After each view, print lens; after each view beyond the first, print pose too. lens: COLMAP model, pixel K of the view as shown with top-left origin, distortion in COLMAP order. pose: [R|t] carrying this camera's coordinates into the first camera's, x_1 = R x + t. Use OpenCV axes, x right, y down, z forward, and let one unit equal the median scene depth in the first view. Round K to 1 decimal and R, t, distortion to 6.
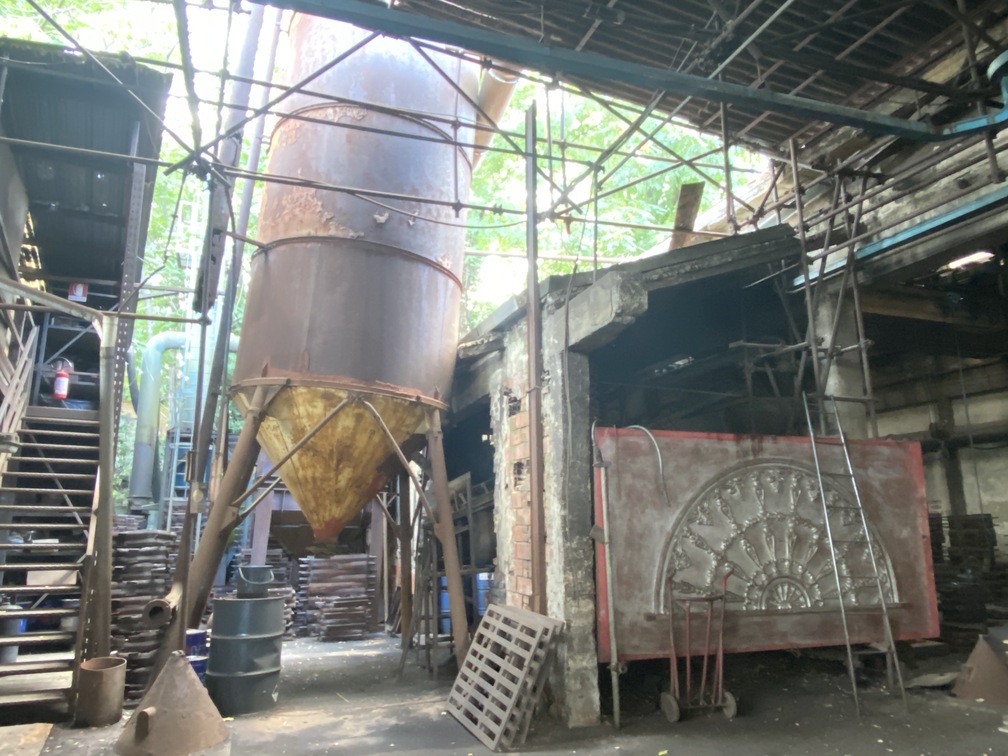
lens RADIAL K [[641.2, 0, 504.0], [0, 641.2, 378.0], [0, 0, 1]] dist [0.098321, -0.120079]
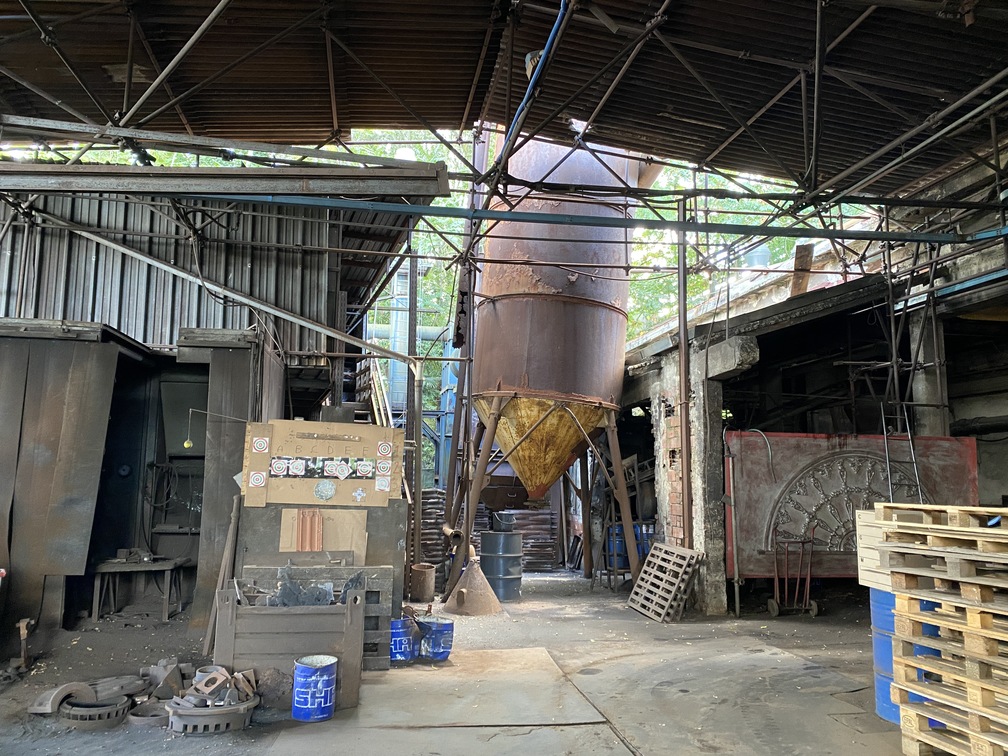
lens RADIAL K [[741.2, 0, 504.0], [0, 741.2, 378.0], [0, 0, 1]] dist [0.050385, -0.096070]
pose [[0.982761, -0.006426, -0.184768, -0.044752], [0.021244, 0.996701, 0.078331, -0.185048], [0.183655, -0.080905, 0.979656, -0.760970]]
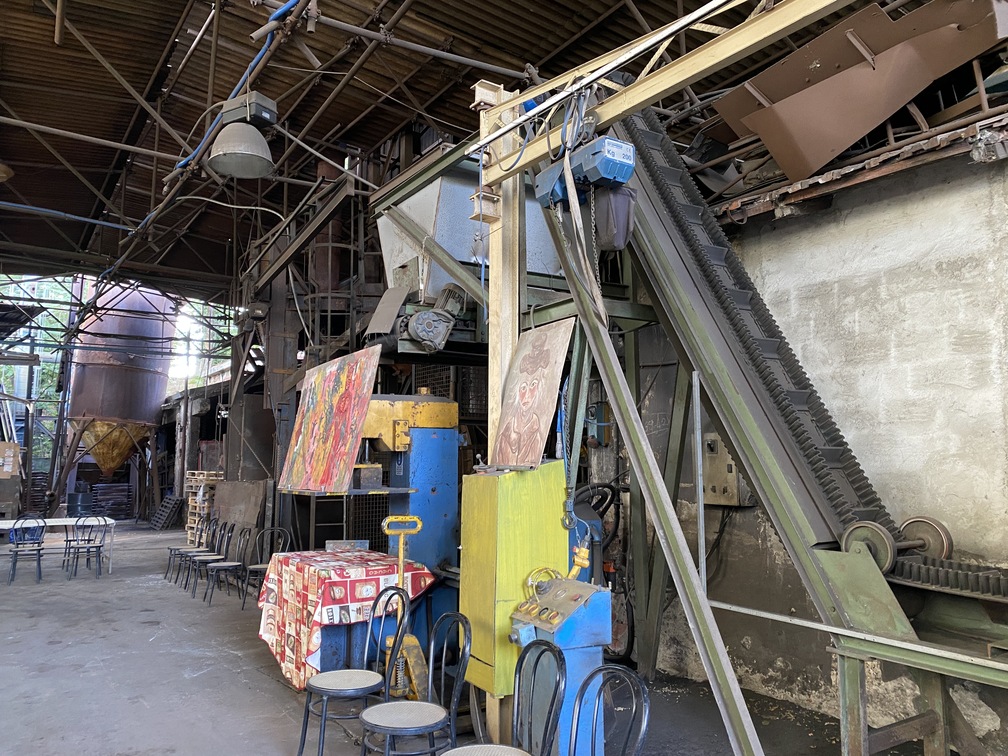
lens RADIAL K [[741.2, 0, 504.0], [0, 741.2, 378.0], [0, 0, 1]] dist [0.050385, -0.096070]
pose [[0.971908, 0.031982, 0.233176, 0.686826], [-0.055469, 0.993942, 0.094877, -0.627549], [-0.228730, -0.105146, 0.967795, -2.723736]]
